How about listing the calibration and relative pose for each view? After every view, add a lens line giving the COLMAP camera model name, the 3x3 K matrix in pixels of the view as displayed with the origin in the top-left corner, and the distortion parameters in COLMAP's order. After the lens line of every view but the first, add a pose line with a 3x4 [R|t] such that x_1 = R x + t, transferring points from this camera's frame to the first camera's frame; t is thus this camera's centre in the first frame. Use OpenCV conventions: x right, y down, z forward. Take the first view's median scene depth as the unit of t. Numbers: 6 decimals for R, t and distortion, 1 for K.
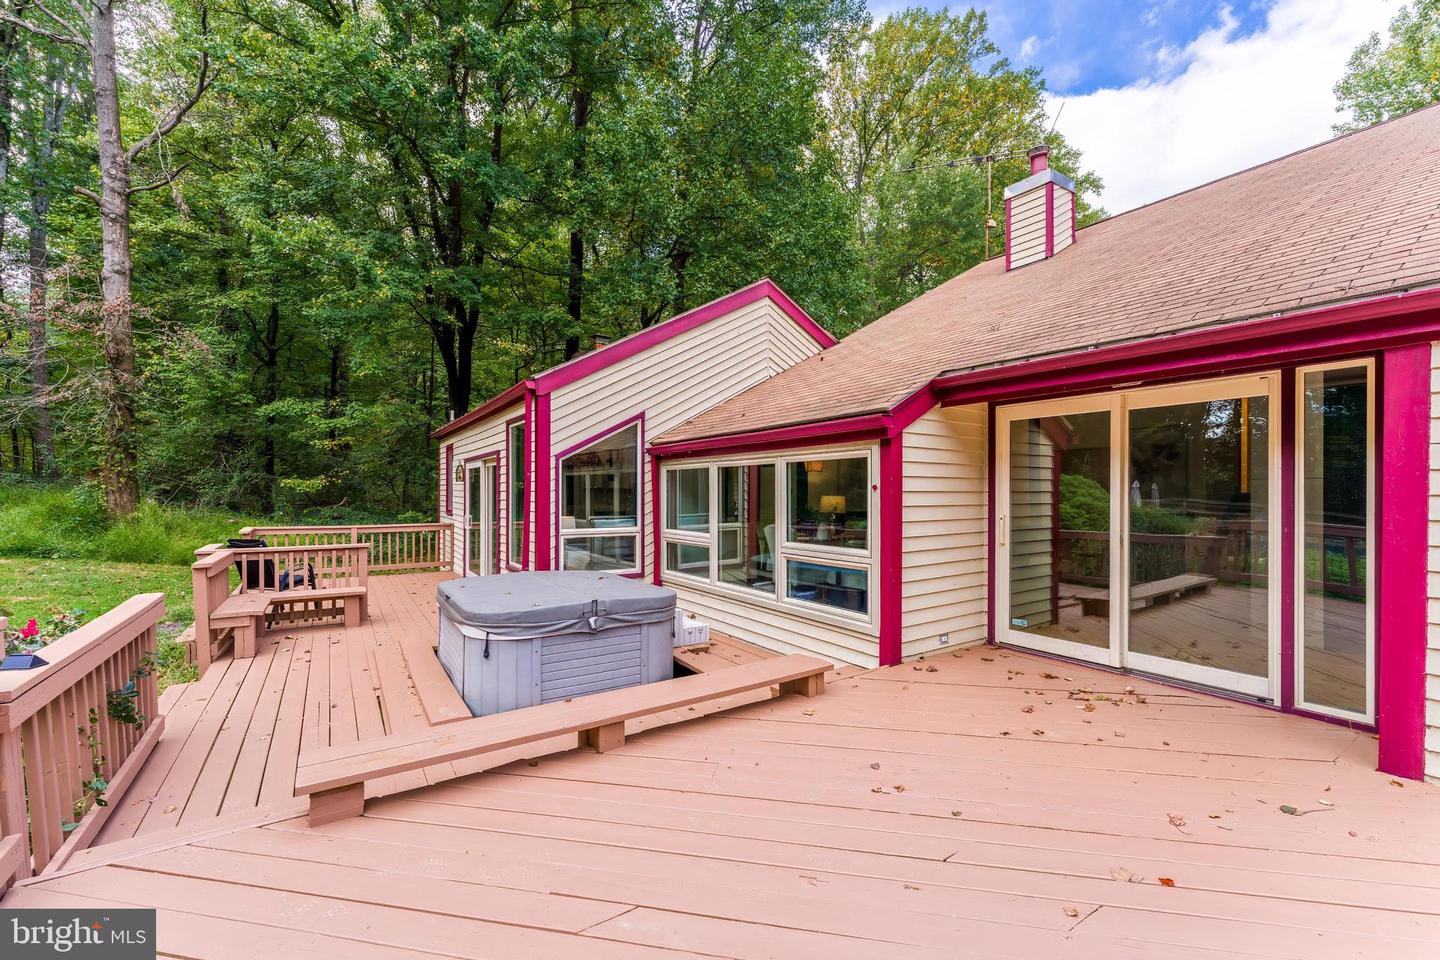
lens RADIAL K [[586.1, 0, 714.5], [0, 586.1, 490.9], [0, 0, 1]] dist [0.002968, 0.001832]
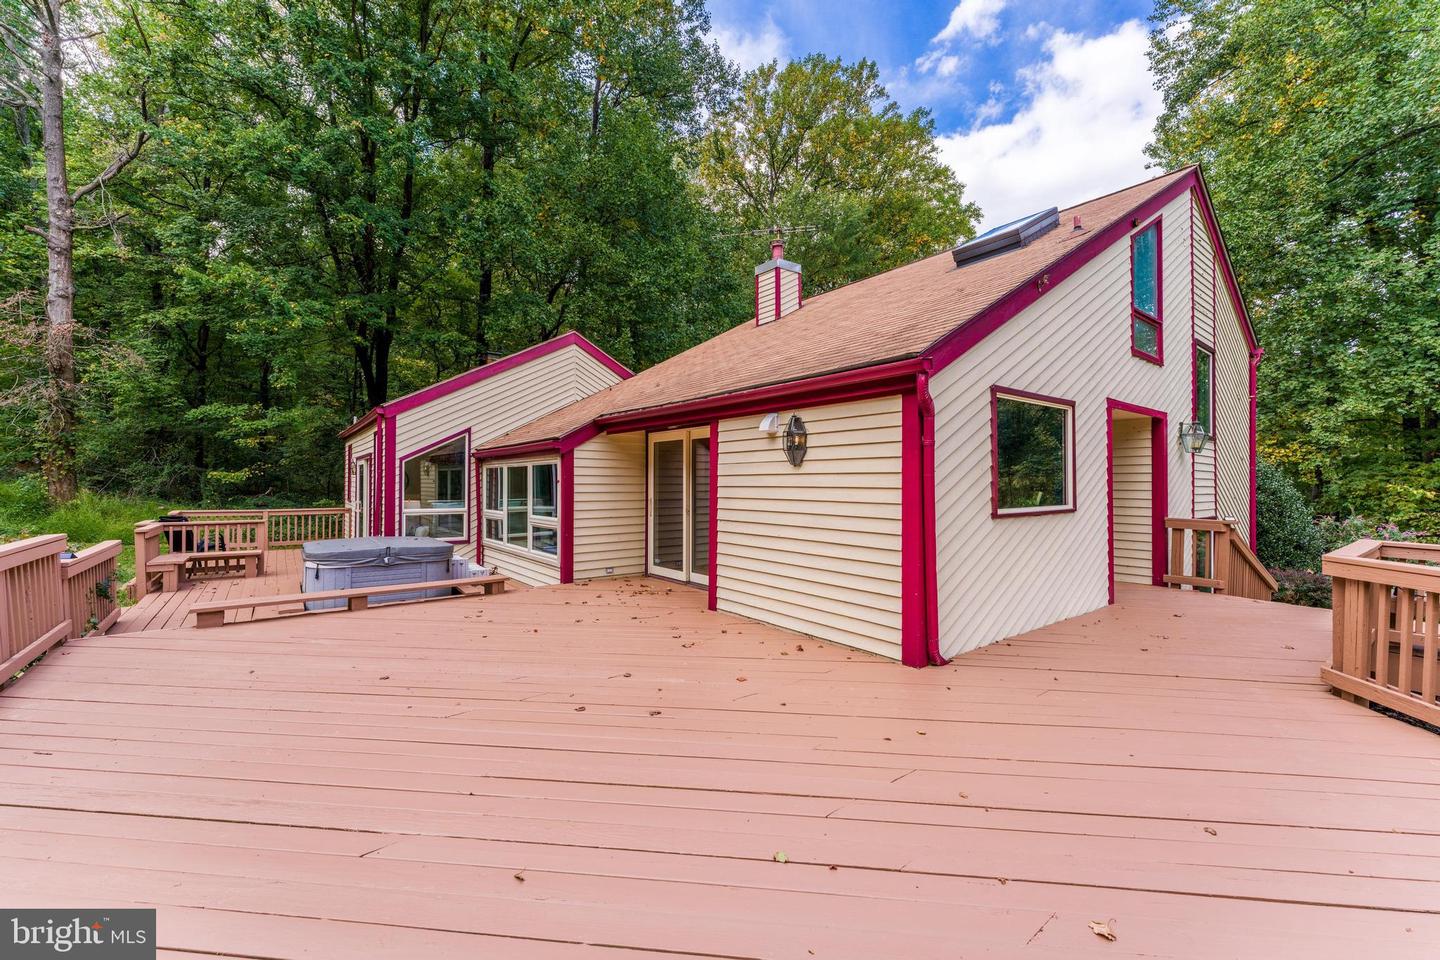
lens RADIAL K [[586.1, 0, 722.3], [0, 586.1, 473.4], [0, 0, 1]] dist [0.002968, 0.001832]
pose [[0.997339, 0.002475, 0.072855, 0.268990], [-0.001466, 0.999902, -0.013902, -0.002658], [-0.072883, 0.013758, 0.997246, -0.327970]]
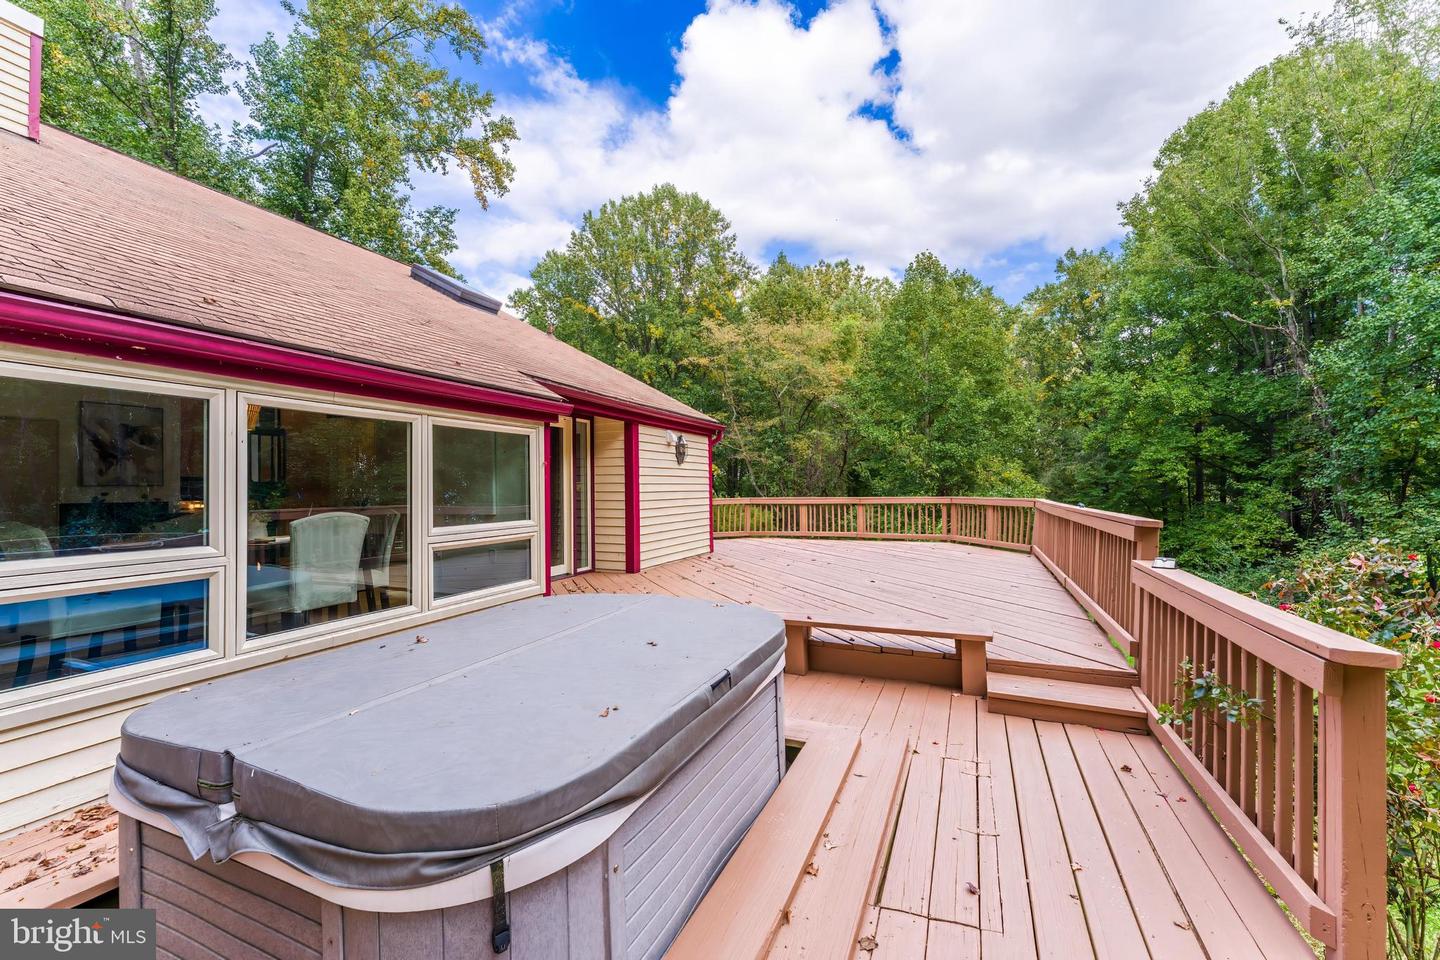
lens RADIAL K [[586.1, 0, 715.2], [0, 586.1, 489.3], [0, 0, 1]] dist [0.002968, 0.001832]
pose [[-0.544395, 0.003955, 0.838820, -0.417971], [0.009310, 0.999956, 0.001327, 0.021779], [-0.838777, 0.008532, -0.544408, 0.638897]]
